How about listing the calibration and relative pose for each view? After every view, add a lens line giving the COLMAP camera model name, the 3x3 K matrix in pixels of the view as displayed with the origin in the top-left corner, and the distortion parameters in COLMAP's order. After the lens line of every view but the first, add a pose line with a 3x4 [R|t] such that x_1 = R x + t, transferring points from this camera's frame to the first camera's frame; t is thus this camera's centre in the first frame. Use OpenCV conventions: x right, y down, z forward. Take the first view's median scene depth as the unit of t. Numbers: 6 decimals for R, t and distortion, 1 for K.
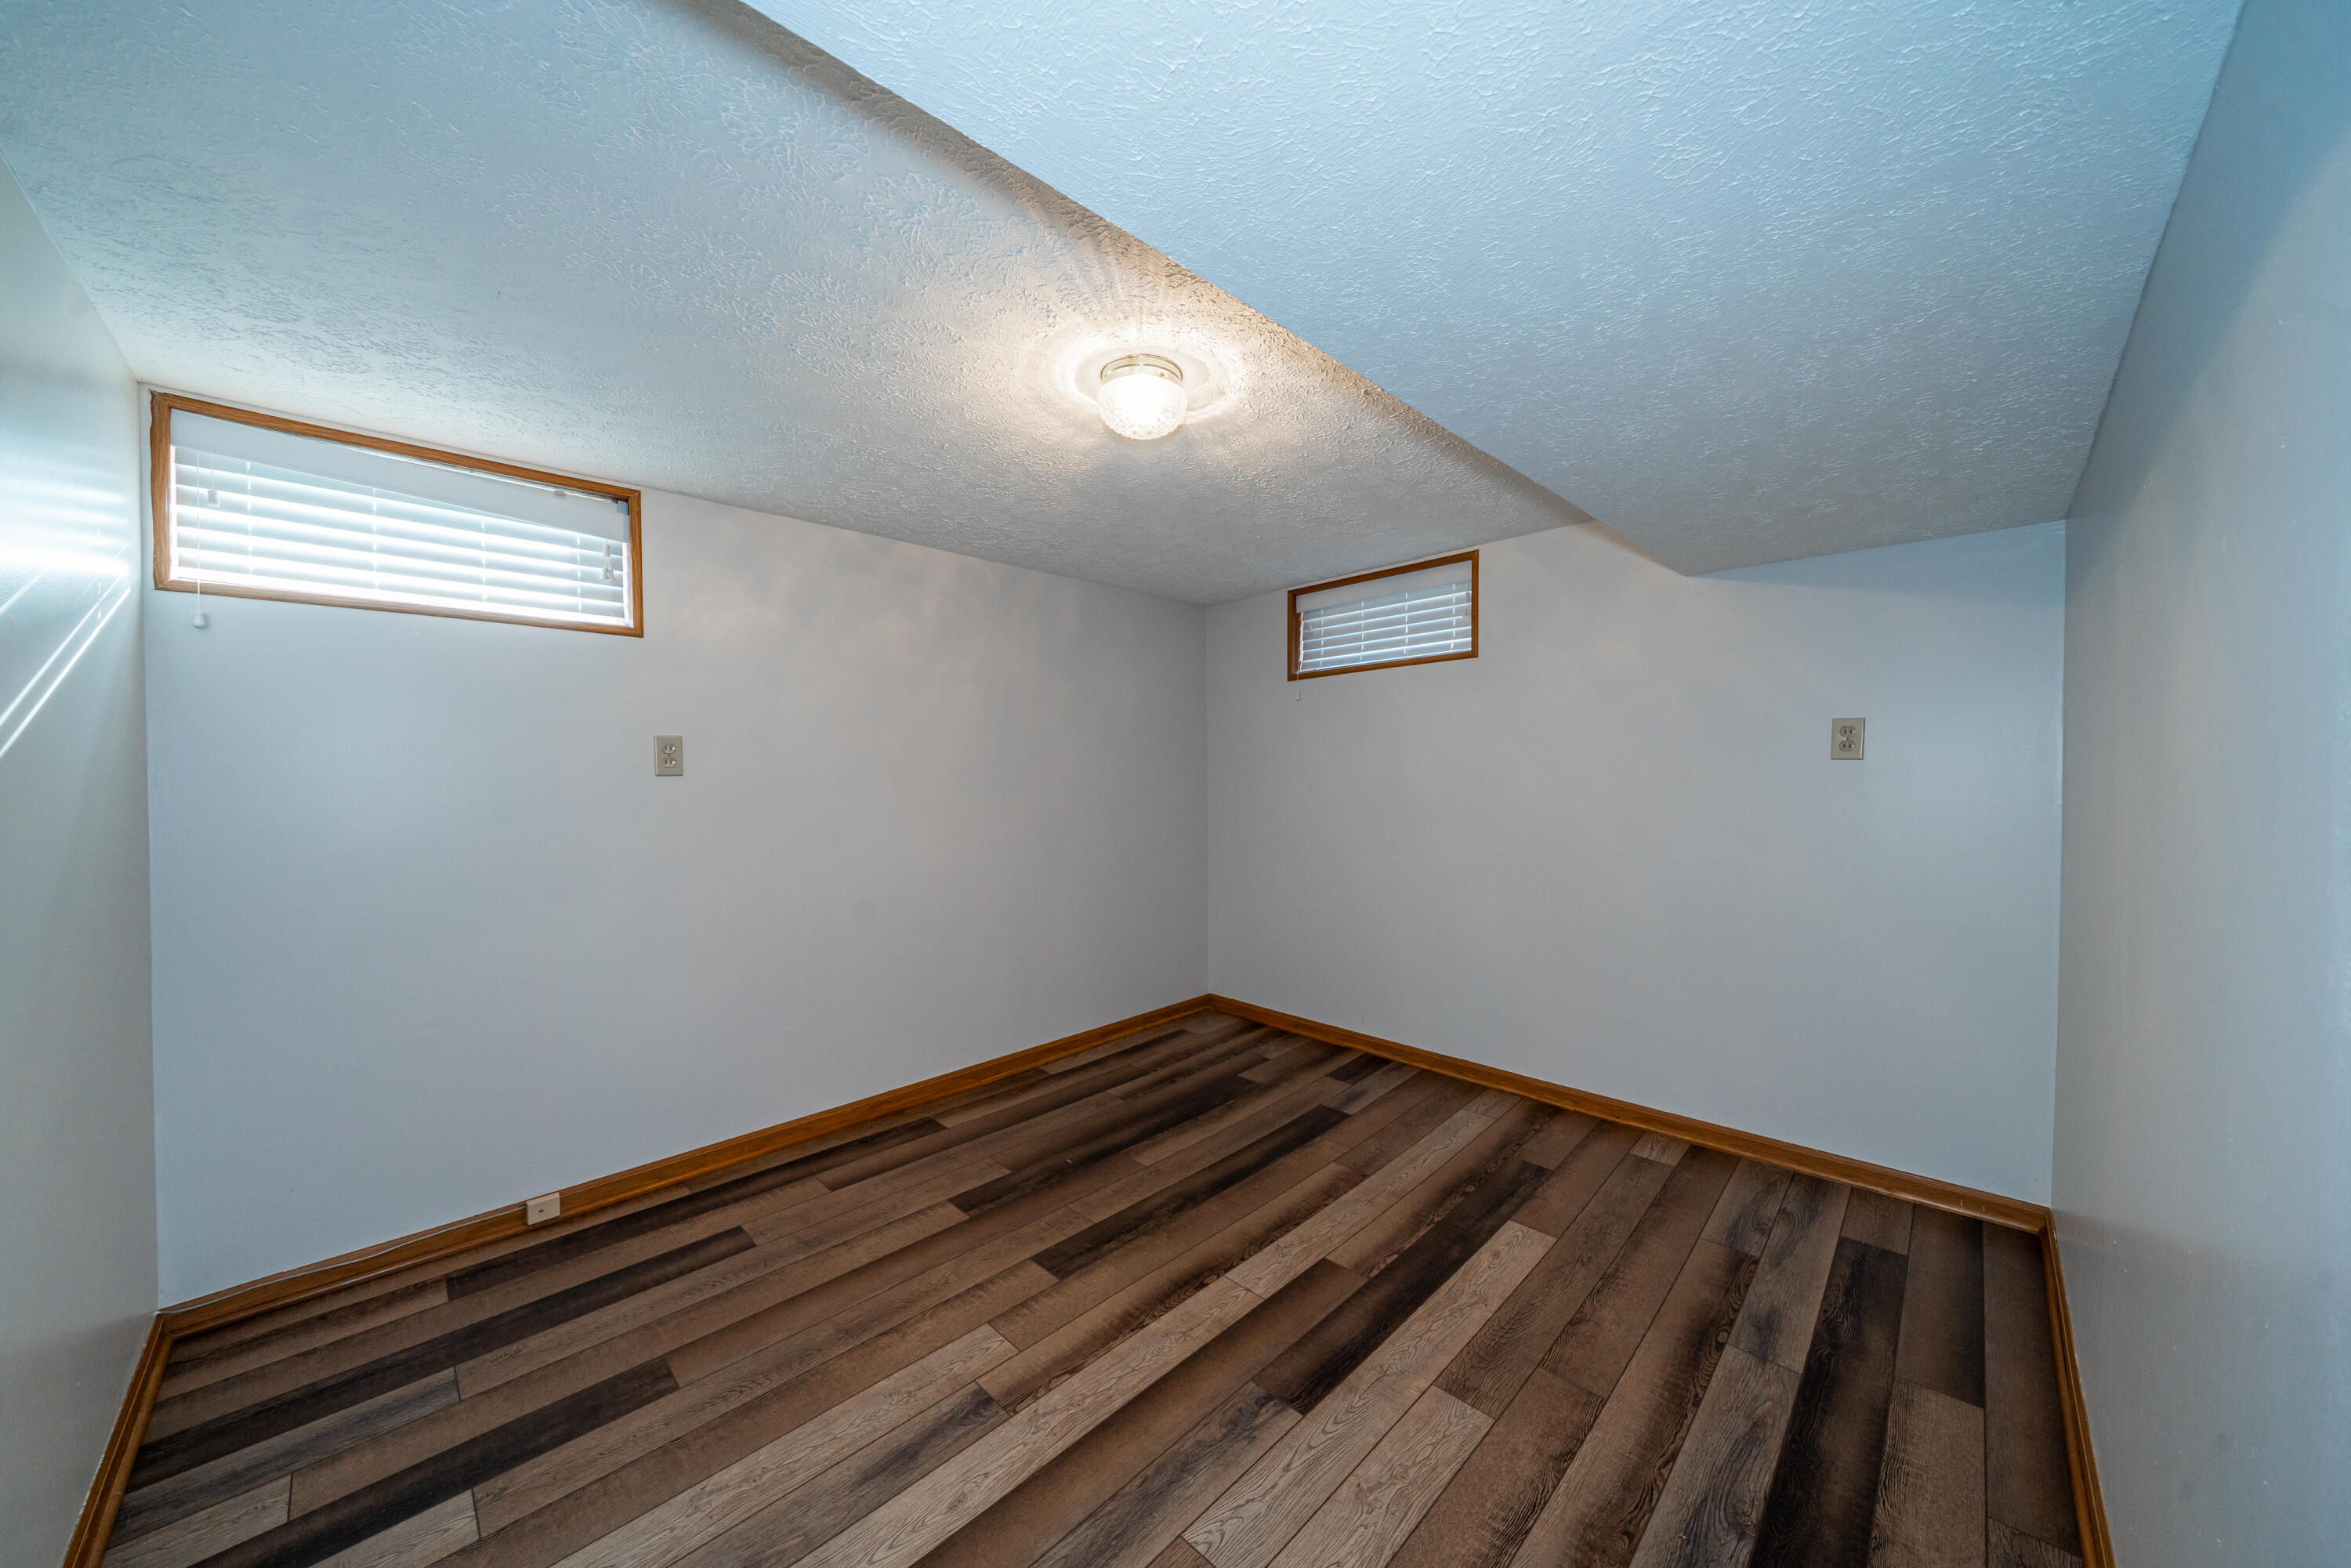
lens RADIAL K [[815.9, 0, 1173.2], [0, 815.9, 790.4], [0, 0, 1]] dist [-0.011808, 0.000619]
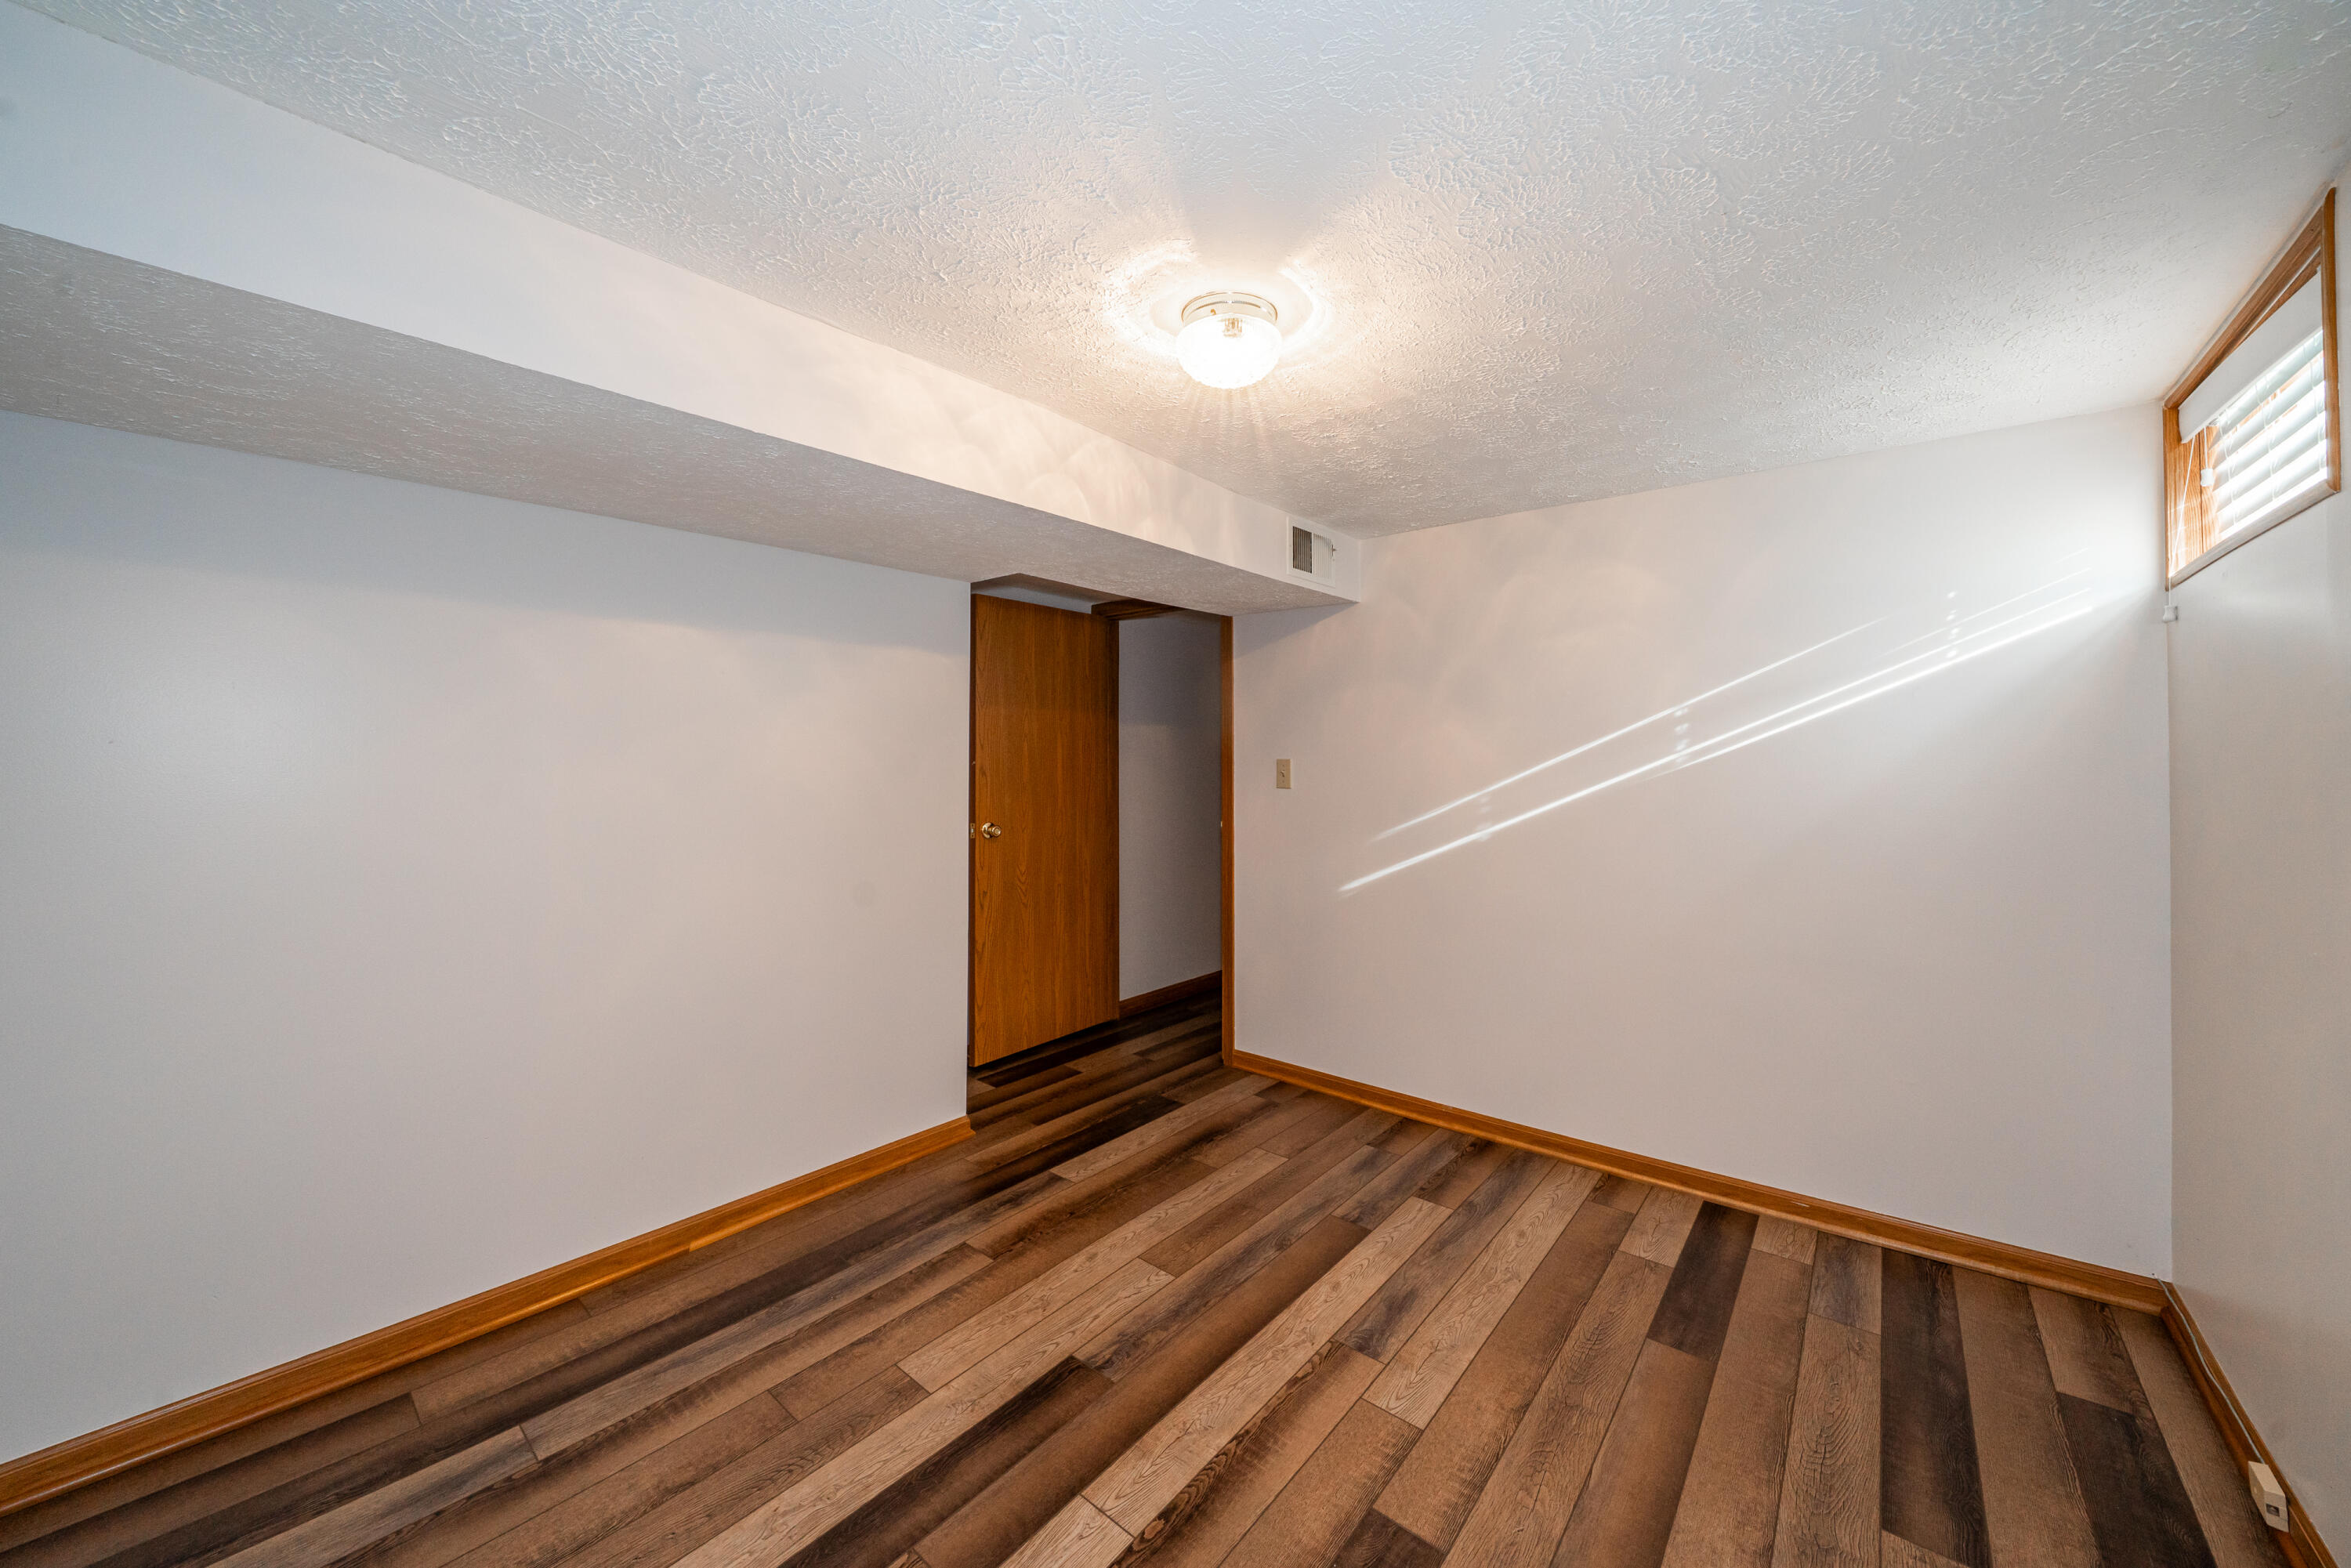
lens RADIAL K [[815.9, 0, 1183.2], [0, 815.9, 766.9], [0, 0, 1]] dist [-0.011808, 0.000619]
pose [[-0.997401, 0.008403, -0.071561, 0.077005], [0.006651, 0.999673, 0.024686, -0.052399], [0.071745, 0.024146, -0.997131, 1.980700]]
